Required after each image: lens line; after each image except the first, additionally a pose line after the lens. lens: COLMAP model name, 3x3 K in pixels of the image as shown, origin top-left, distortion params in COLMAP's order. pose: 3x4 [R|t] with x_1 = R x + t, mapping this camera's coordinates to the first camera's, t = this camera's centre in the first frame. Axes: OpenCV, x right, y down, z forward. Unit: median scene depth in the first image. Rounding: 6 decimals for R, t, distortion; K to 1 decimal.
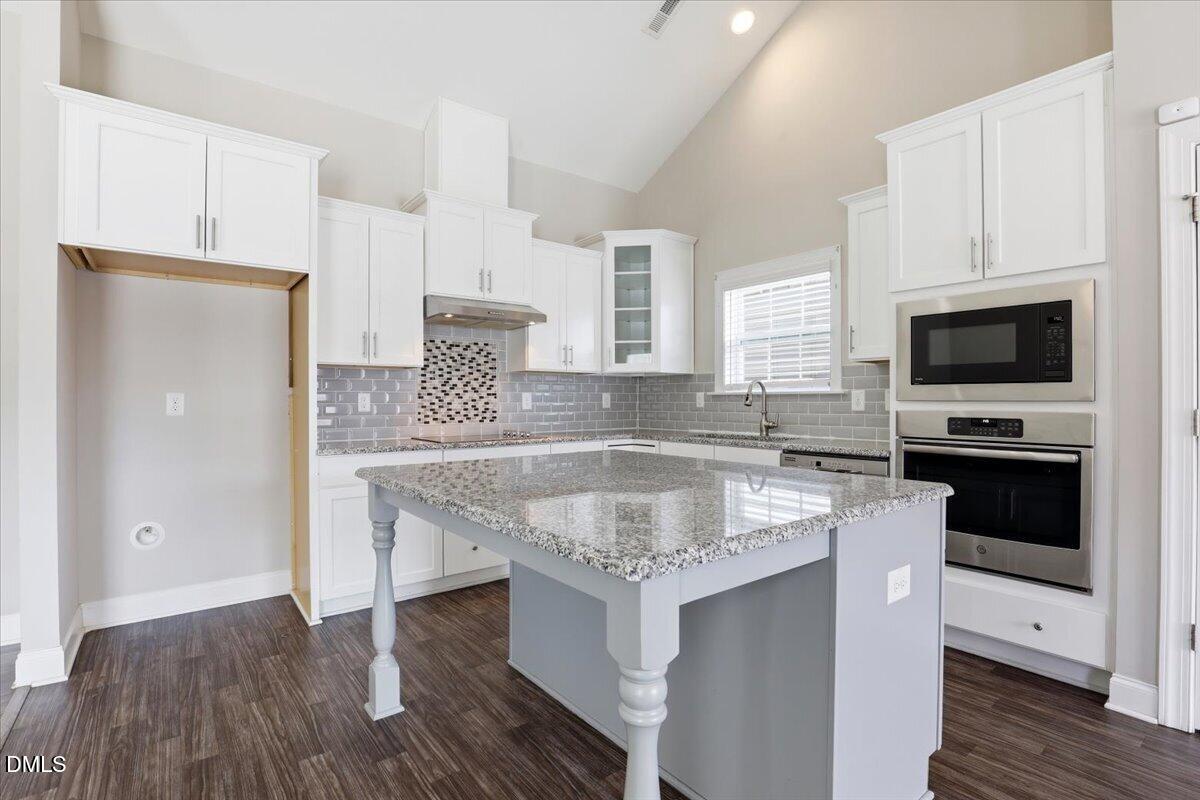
lens RADIAL K [[563.4, 0, 594.0], [0, 563.4, 397.1], [0, 0, 1]] dist [-0.028093, 0.000896]
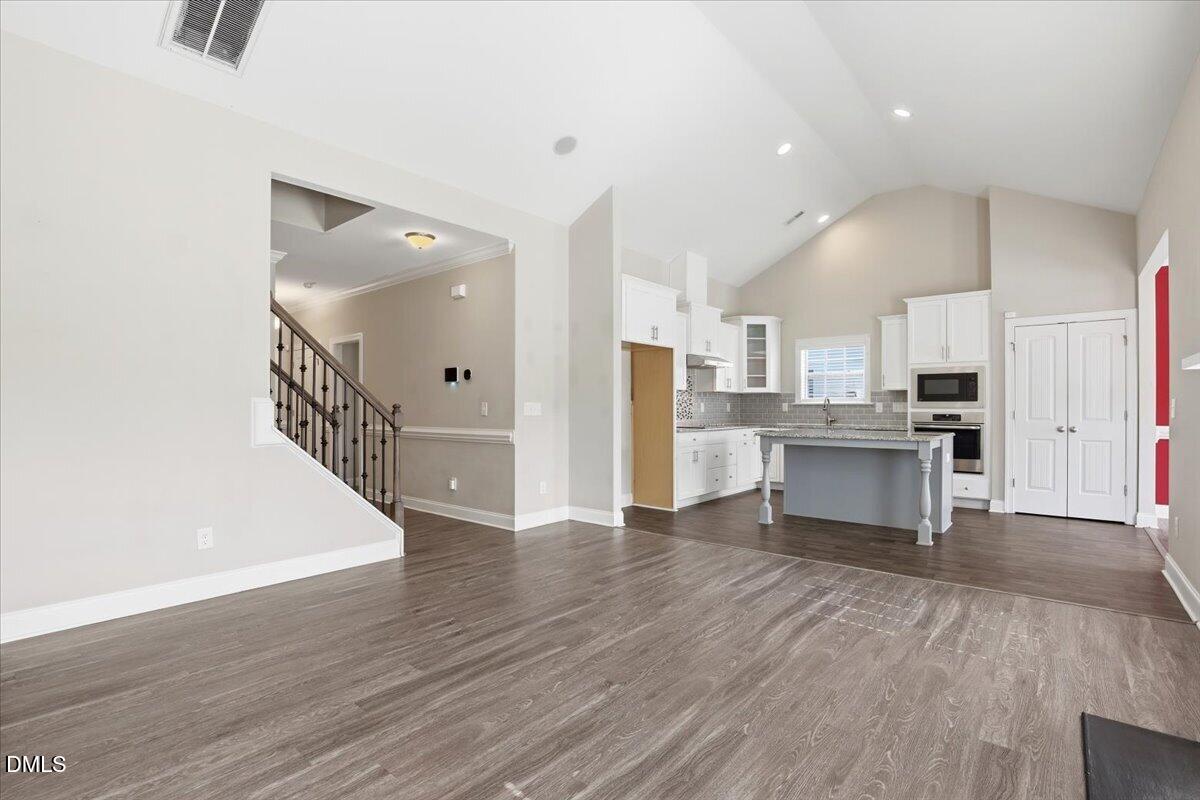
lens RADIAL K [[562.1, 0, 596.6], [0, 562.1, 405.7], [0, 0, 1]] dist [-0.031272, 0.001586]
pose [[0.977957, 0.002754, 0.208788, -0.928236], [-0.003348, 0.999991, 0.002492, -0.003052], [-0.208780, -0.003137, 0.977958, -0.780219]]
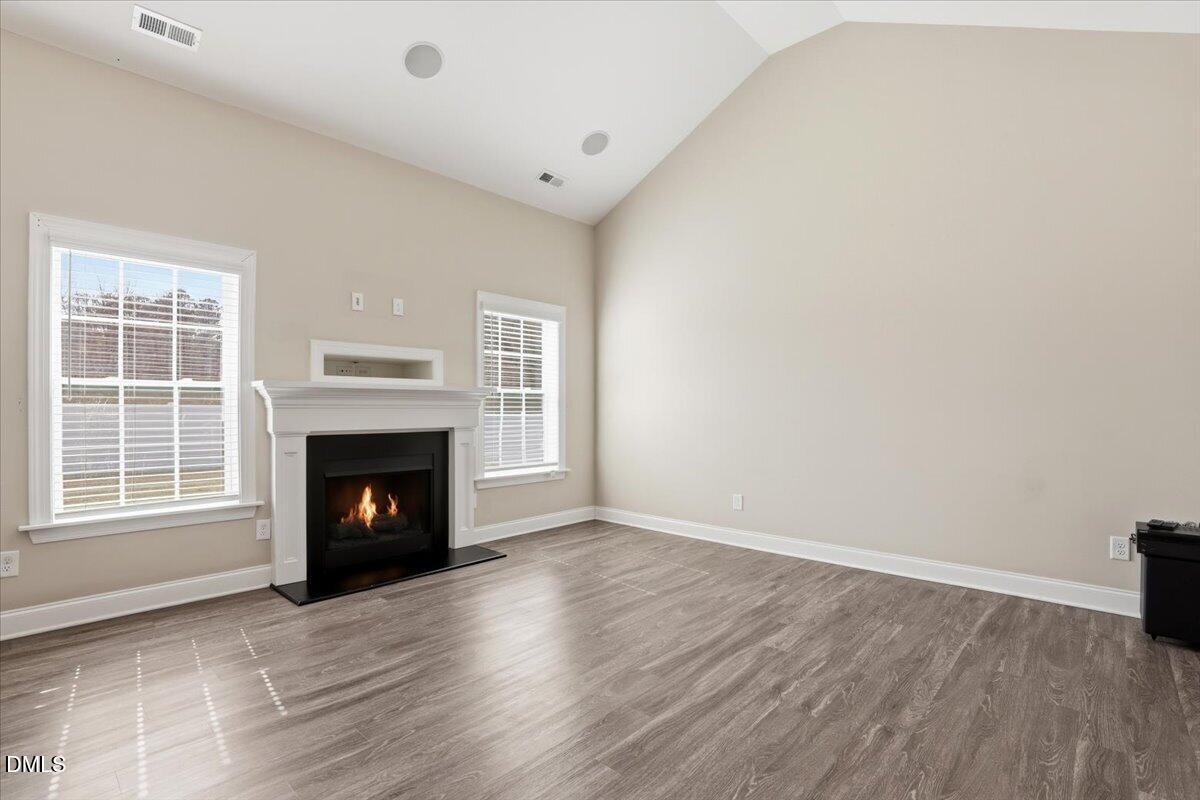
lens RADIAL K [[561.4, 0, 592.0], [0, 561.4, 410.9], [0, 0, 1]] dist [-0.026129, 0.000218]
pose [[-0.987861, 0.004945, -0.155260, -0.670504], [0.005074, 0.999987, -0.000436, 0.004745], [0.155256, -0.001219, -0.987874, 0.515004]]
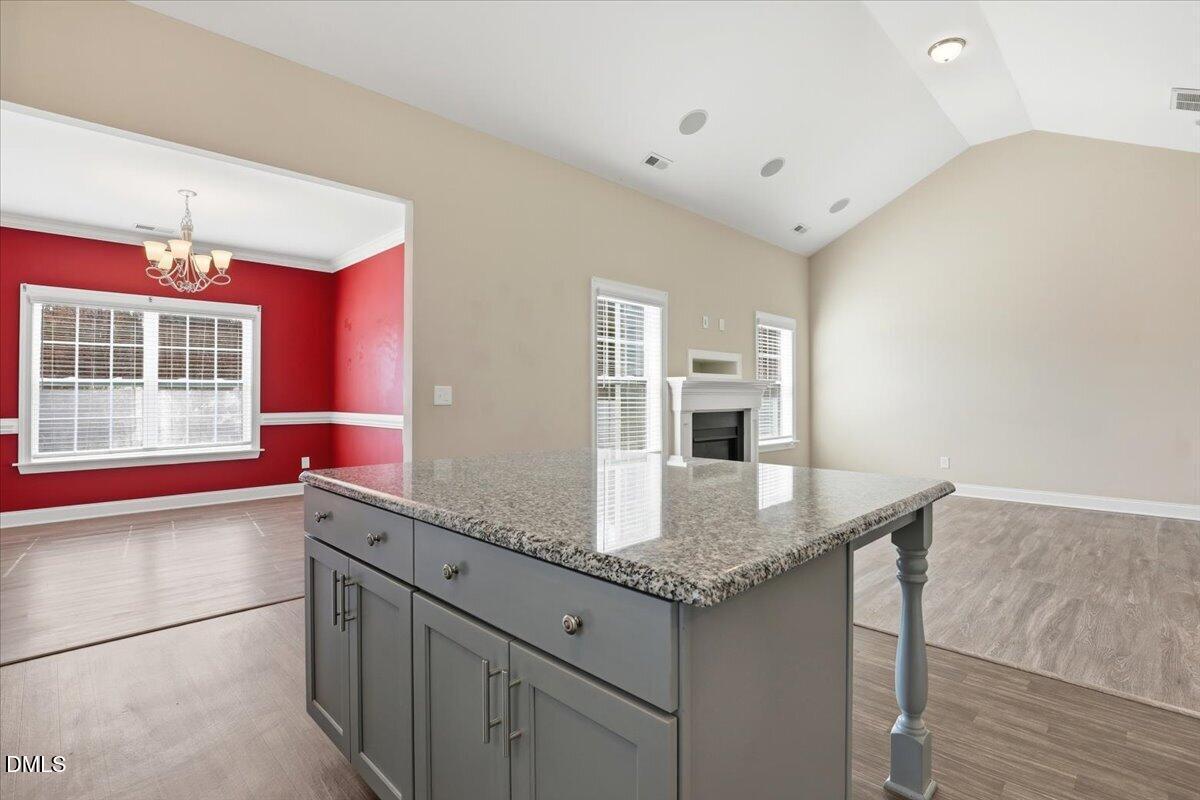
lens RADIAL K [[568.0, 0, 596.1], [0, 568.0, 391.5], [0, 0, 1]] dist [-0.033738, 0.006293]
pose [[-0.992207, 0.002701, -0.124574, 0.078582], [0.004092, 0.999932, -0.010909, 0.004079], [0.124536, -0.011334, -0.992150, 0.916957]]
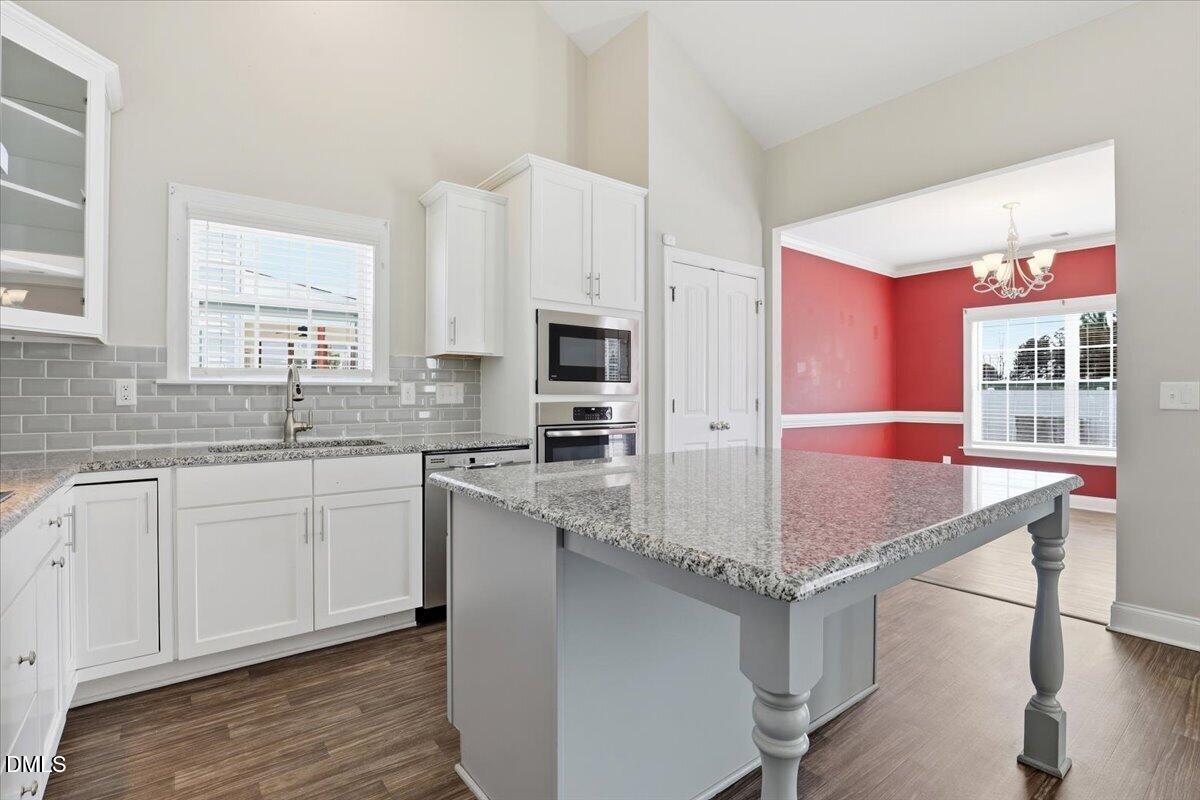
lens RADIAL K [[563.4, 0, 594.0], [0, 563.4, 397.1], [0, 0, 1]] dist [-0.028093, 0.000896]
pose [[0.006671, -0.002131, 0.999975, -0.421765], [-0.008220, 0.999964, 0.002186, 0.005937], [-0.999944, -0.008234, 0.006653, 0.603913]]
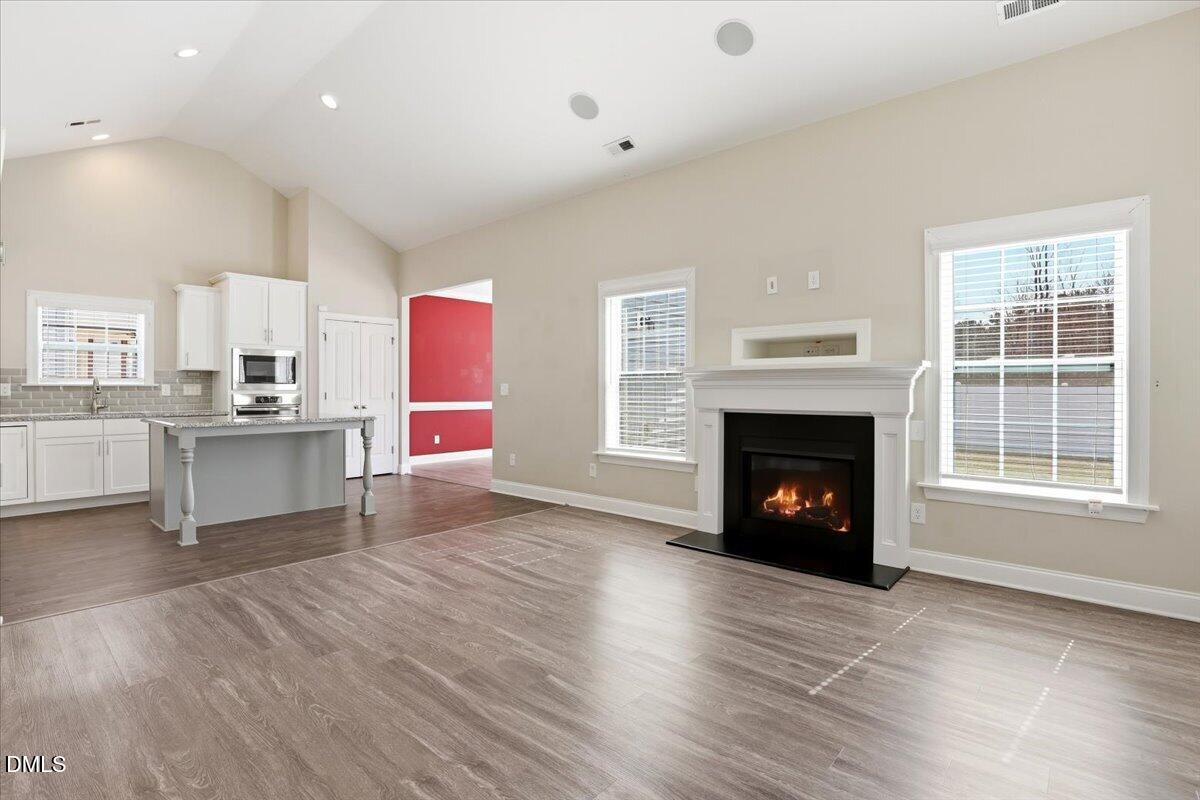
lens RADIAL K [[568.0, 0, 596.1], [0, 568.0, 391.5], [0, 0, 1]] dist [-0.033738, 0.006293]
pose [[-0.183768, -0.001124, 0.982969, -1.398758], [-0.003955, 0.999992, 0.000404, 0.003782], [-0.982962, -0.003813, -0.183771, -0.039865]]
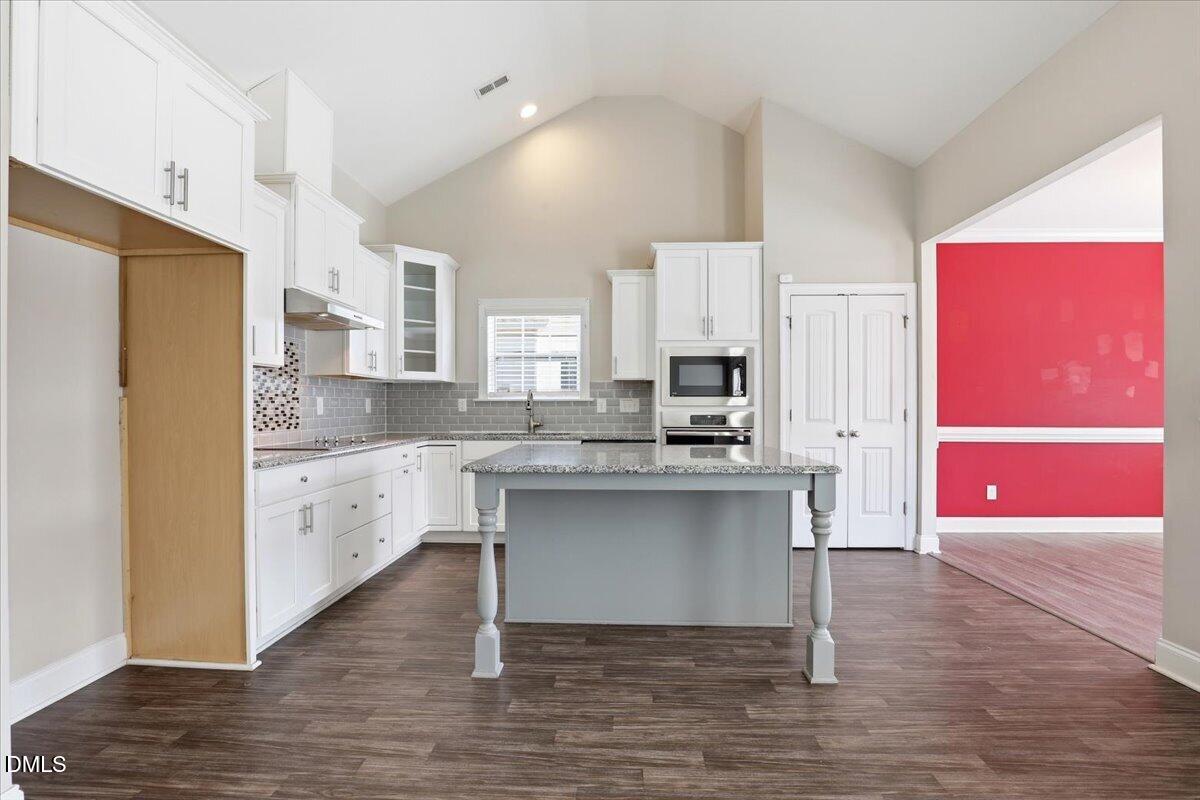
lens RADIAL K [[562.1, 0, 596.6], [0, 562.1, 405.7], [0, 0, 1]] dist [-0.031272, 0.001586]
pose [[0.646347, 0.001437, 0.763043, -0.597722], [-0.005130, 0.999984, 0.002463, 0.001912], [-0.763027, -0.005507, 0.646344, 0.042404]]
